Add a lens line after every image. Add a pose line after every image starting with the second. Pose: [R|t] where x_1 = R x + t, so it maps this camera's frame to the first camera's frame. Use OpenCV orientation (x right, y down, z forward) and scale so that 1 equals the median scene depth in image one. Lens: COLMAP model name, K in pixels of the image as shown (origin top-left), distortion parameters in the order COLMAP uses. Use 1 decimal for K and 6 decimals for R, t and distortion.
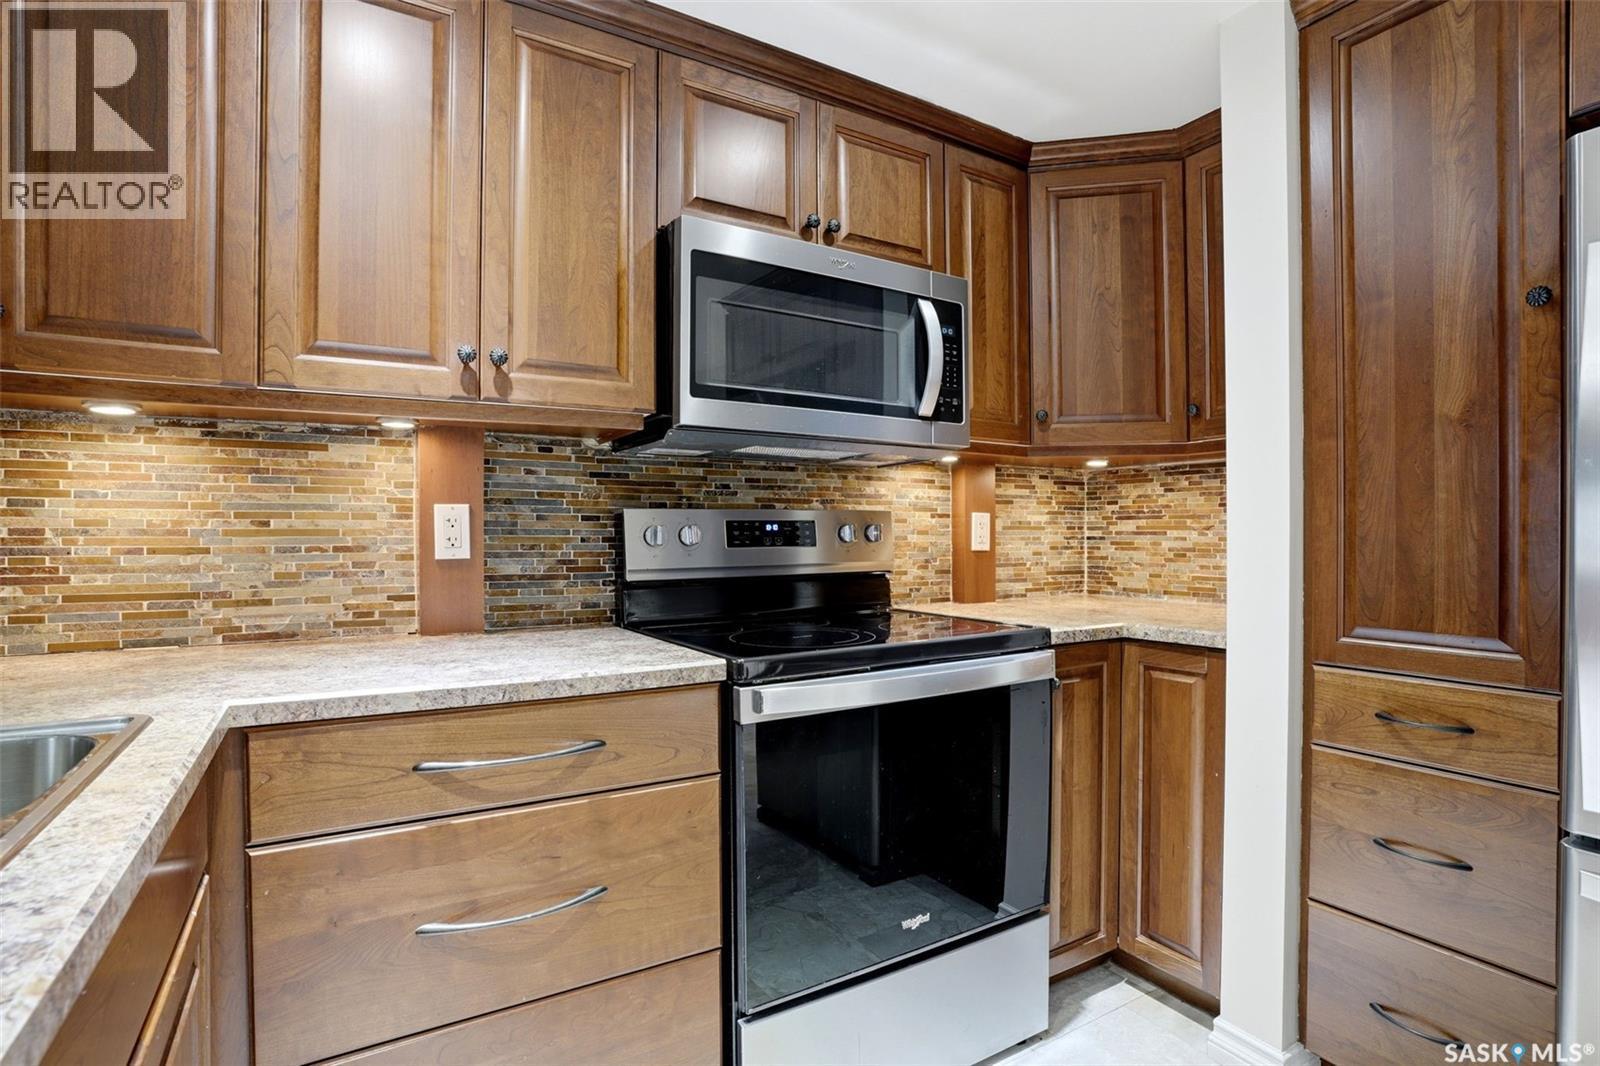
lens RADIAL K [[804.2, 0, 803.3], [0, 804.2, 546.0], [0, 0, 1]] dist [-0.074396, 0.034300]
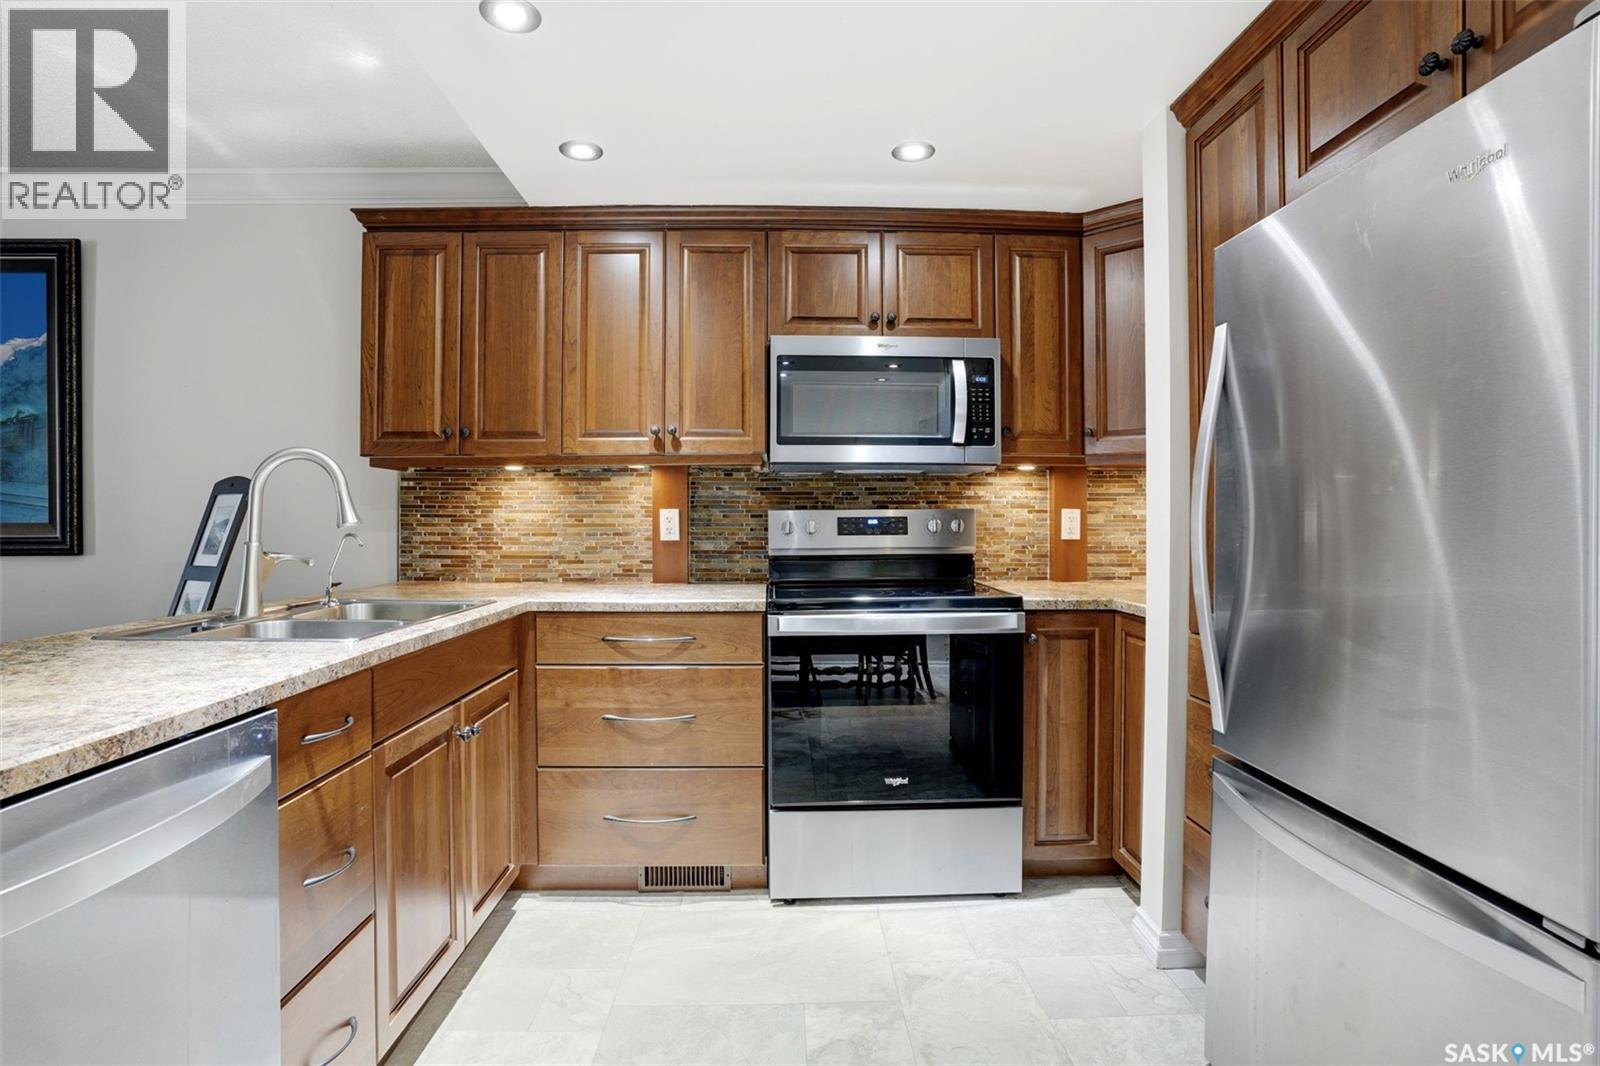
lens RADIAL K [[796.1, 0, 800.0], [0, 796.1, 533.0], [0, 0, 1]] dist [-0.070859, 0.033231]
pose [[0.871518, 0.008578, -0.490288, 0.671429], [-0.007455, 0.999963, 0.004243, -0.009515], [0.490307, -0.000043, 0.871550, -0.392378]]
